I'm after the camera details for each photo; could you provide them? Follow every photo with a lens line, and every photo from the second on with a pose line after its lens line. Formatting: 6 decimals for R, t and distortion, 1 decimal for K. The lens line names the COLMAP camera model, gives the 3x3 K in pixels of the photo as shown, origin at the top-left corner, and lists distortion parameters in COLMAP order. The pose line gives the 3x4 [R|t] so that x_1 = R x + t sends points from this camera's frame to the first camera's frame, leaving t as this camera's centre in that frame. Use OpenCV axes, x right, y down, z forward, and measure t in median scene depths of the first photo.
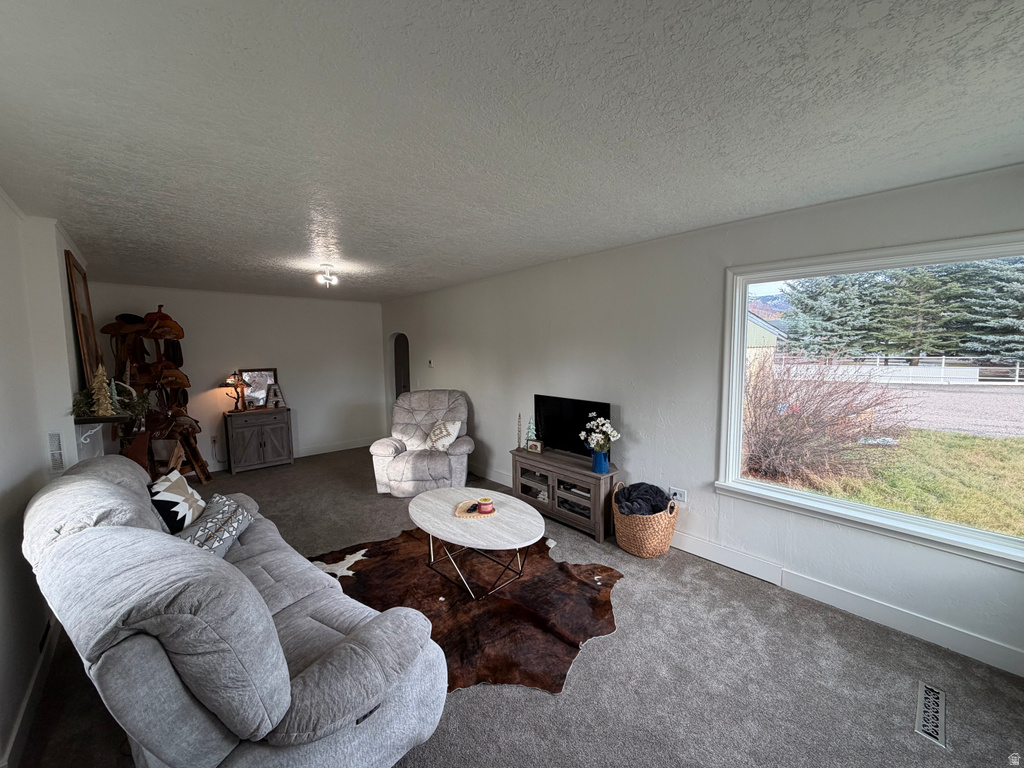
lens RADIAL K [[407.7, 0, 507.6], [0, 407.7, 385.7], [0, 0, 1]] dist [0.000001, -0.000439]
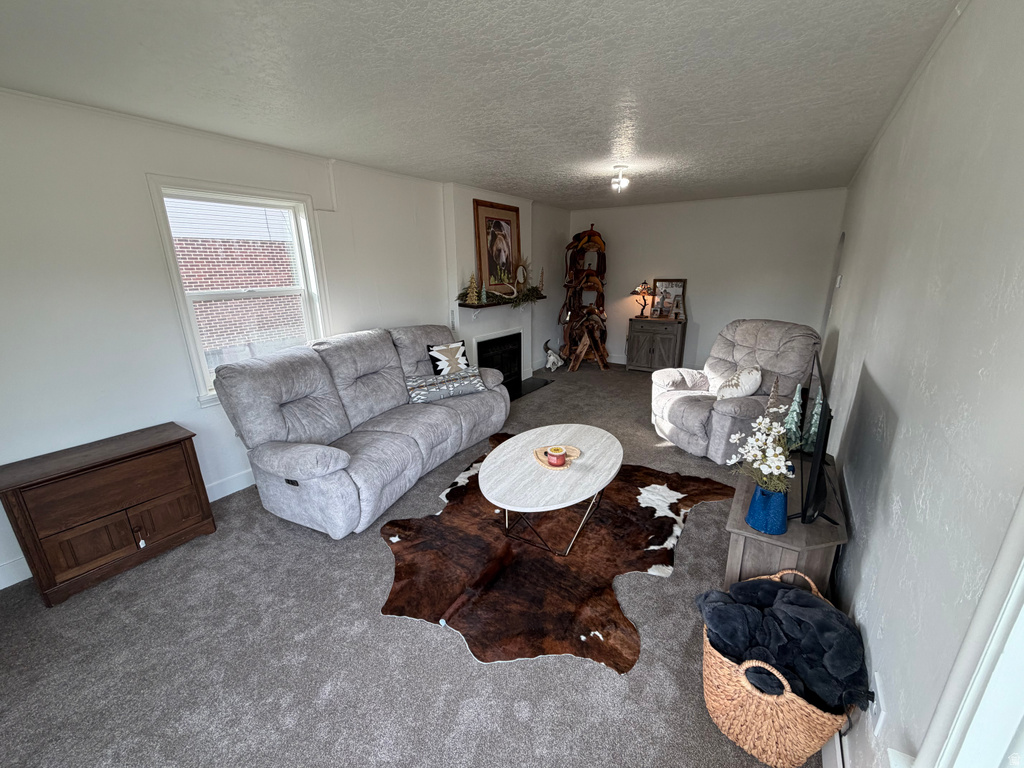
lens RADIAL K [[407.7, 0, 509.3], [0, 407.7, 386.3], [0, 0, 1]] dist [0.000001, -0.000439]
pose [[0.251181, 0.285724, -0.924808, 0.525128], [-0.077493, 0.958308, 0.275027, -0.054903], [0.964833, 0.002585, 0.262850, 0.544286]]
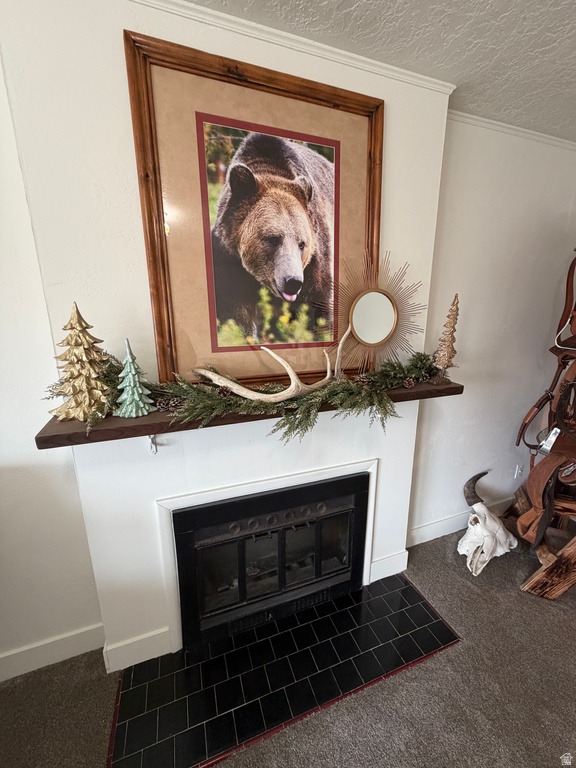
lens RADIAL K [[305.8, 0, 288.4], [0, 305.8, 384.2], [0, 0, 1]] dist [0.000001, -0.000439]
pose [[-0.357725, 0.232230, -0.904490, -0.552352], [-0.071827, 0.958872, 0.274600, -0.057473], [0.931061, 0.163198, -0.326332, 1.006955]]
